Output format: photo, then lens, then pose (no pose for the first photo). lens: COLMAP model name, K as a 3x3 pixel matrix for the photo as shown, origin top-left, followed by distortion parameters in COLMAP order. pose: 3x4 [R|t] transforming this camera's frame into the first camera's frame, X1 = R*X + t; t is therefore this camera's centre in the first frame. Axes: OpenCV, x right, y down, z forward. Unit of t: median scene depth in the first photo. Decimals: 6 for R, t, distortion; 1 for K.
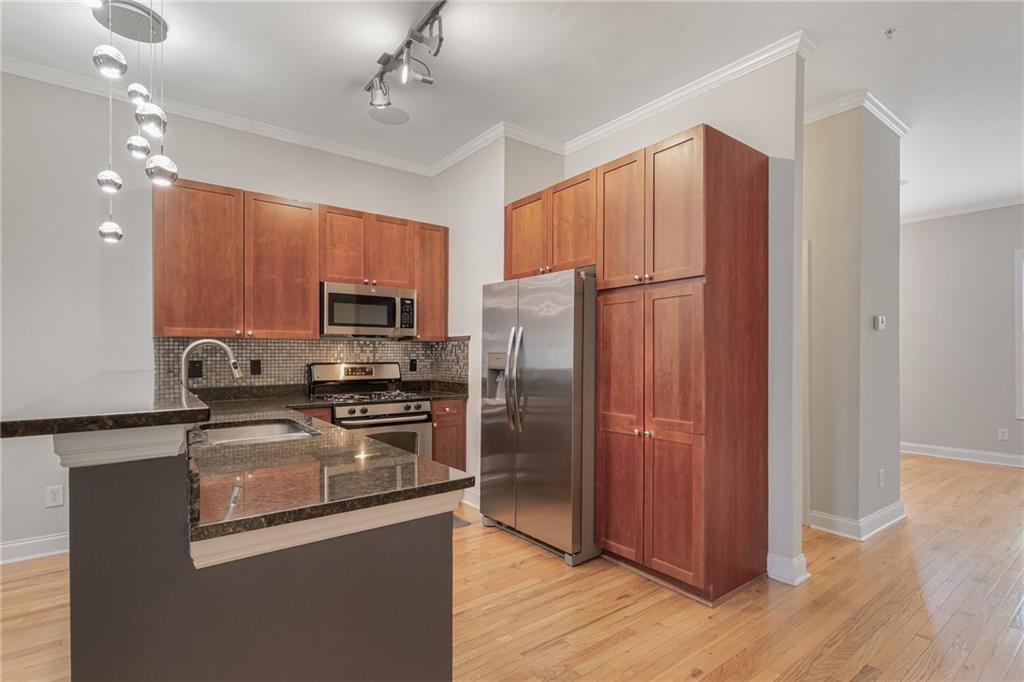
lens RADIAL K [[480.4, 0, 511.0], [0, 480.4, 353.2], [0, 0, 1]] dist [0.011099, -0.000019]
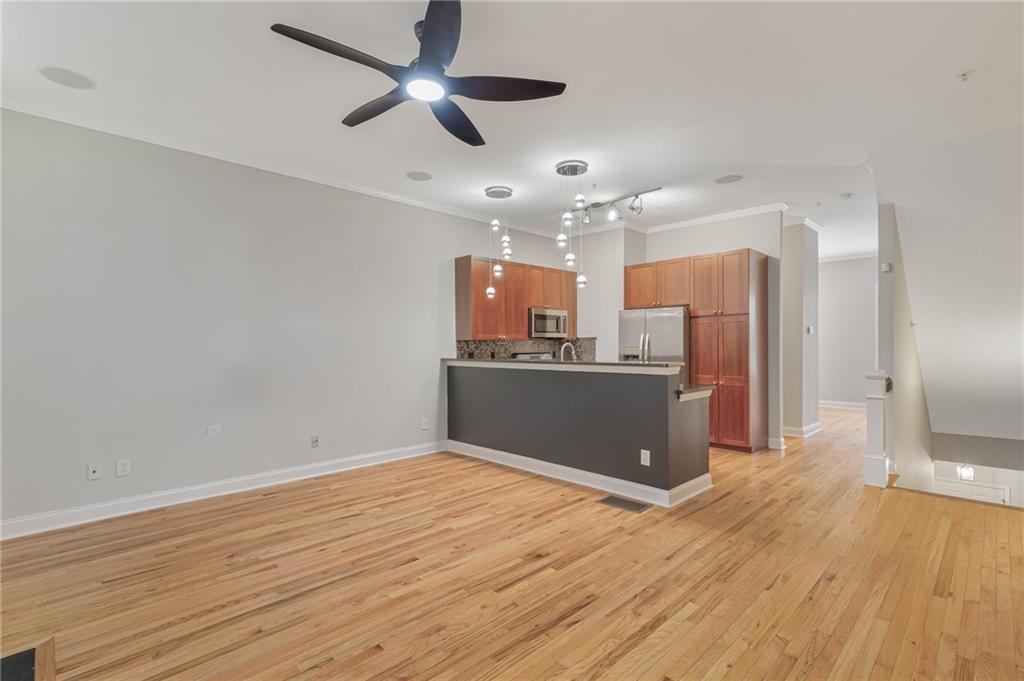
lens RADIAL K [[476.6, 0, 515.5], [0, 476.6, 349.2], [0, 0, 1]] dist [0.004571, 0.000223]
pose [[0.989709, -0.009352, 0.142788, -0.705854], [0.007957, 0.999915, 0.010340, -0.014477], [-0.142873, -0.009098, 0.989699, -0.756004]]
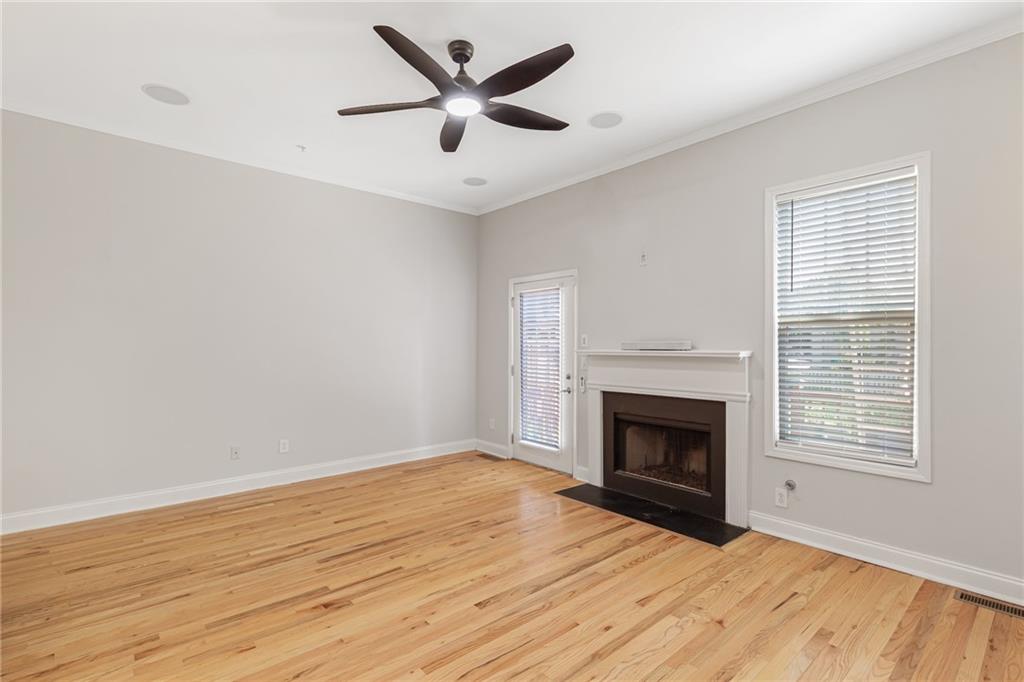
lens RADIAL K [[469.9, 0, 506.4], [0, 469.9, 343.4], [0, 0, 1]] dist [0.006385, 0.000074]
pose [[-0.997795, -0.006087, -0.066087, -0.754521], [-0.005602, 0.999956, -0.007512, -0.012604], [0.066130, -0.007125, -0.997786, 0.715987]]
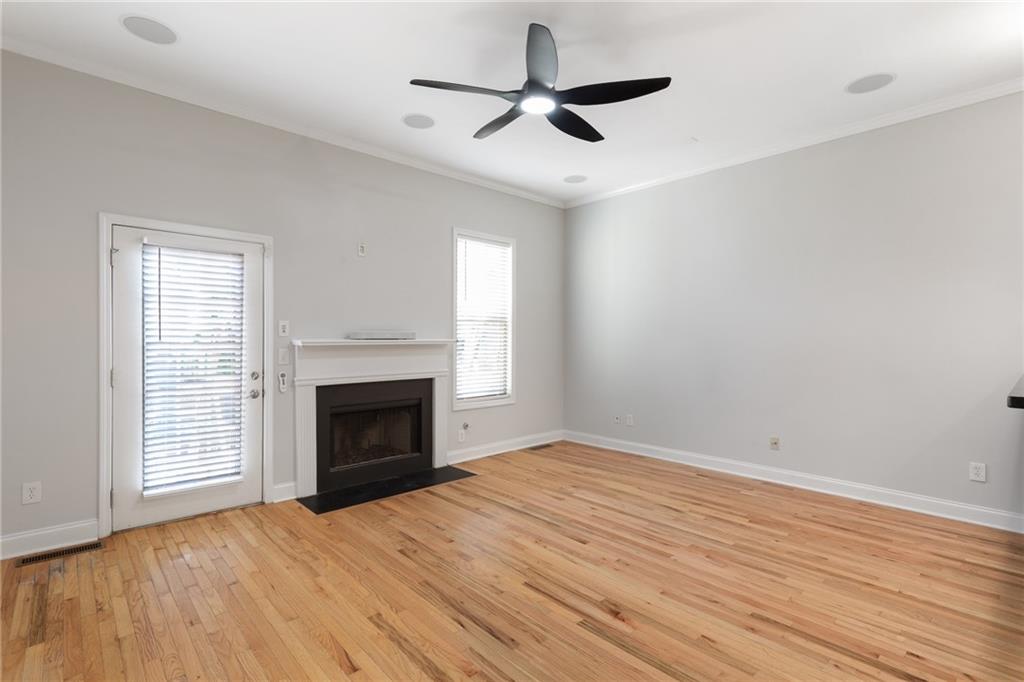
lens RADIAL K [[484.3, 0, 502.6], [0, 484.3, 341.9], [0, 0, 1]] dist [0.006886, 0.000131]
pose [[0.095840, 0.006093, -0.995378, 0.061649], [-0.001349, 0.999981, 0.005992, -0.008008], [0.995396, 0.000768, 0.095847, -0.163197]]
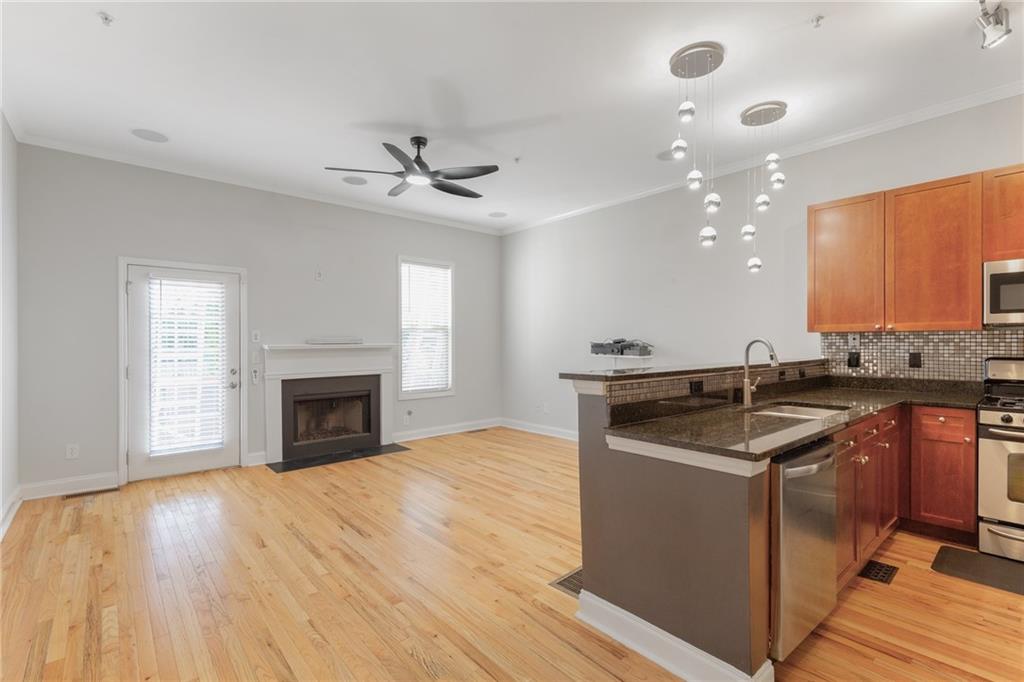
lens RADIAL K [[469.9, 0, 506.4], [0, 469.9, 343.4], [0, 0, 1]] dist [0.006385, 0.000074]
pose [[0.069188, 0.002069, -0.997602, 0.386432], [0.003796, 0.999990, 0.002337, -0.010704], [0.997596, -0.003948, 0.069179, 0.099139]]
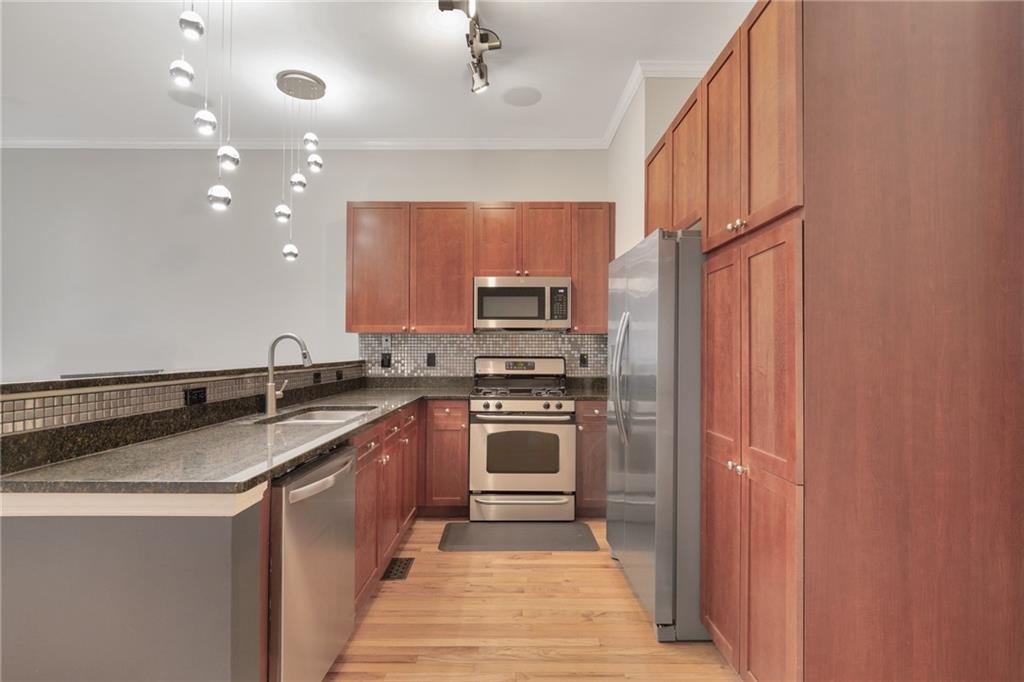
lens RADIAL K [[496.0, 0, 512.0], [0, 496.0, 341.0], [0, 0, 1]] dist [0.000477, -0.000210]
pose [[0.800529, -0.009663, -0.599217, 0.304782], [-0.001667, 0.999830, -0.018349, 0.007039], [0.599292, 0.015688, 0.800377, 0.206423]]
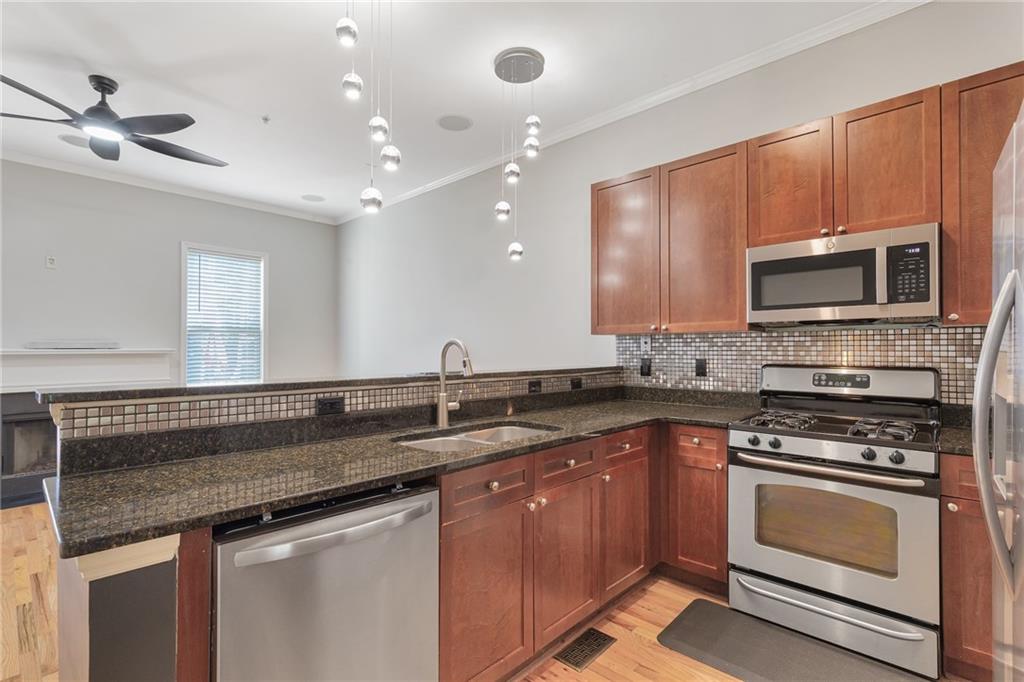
lens RADIAL K [[481.0, 0, 499.5], [0, 481.0, 345.0], [0, 0, 1]] dist [0.010142, -0.000069]
pose [[0.166749, -0.010772, -0.985941, 0.241837], [0.001549, 0.999942, -0.010663, -0.001427], [0.985998, 0.000251, 0.166756, 0.526756]]
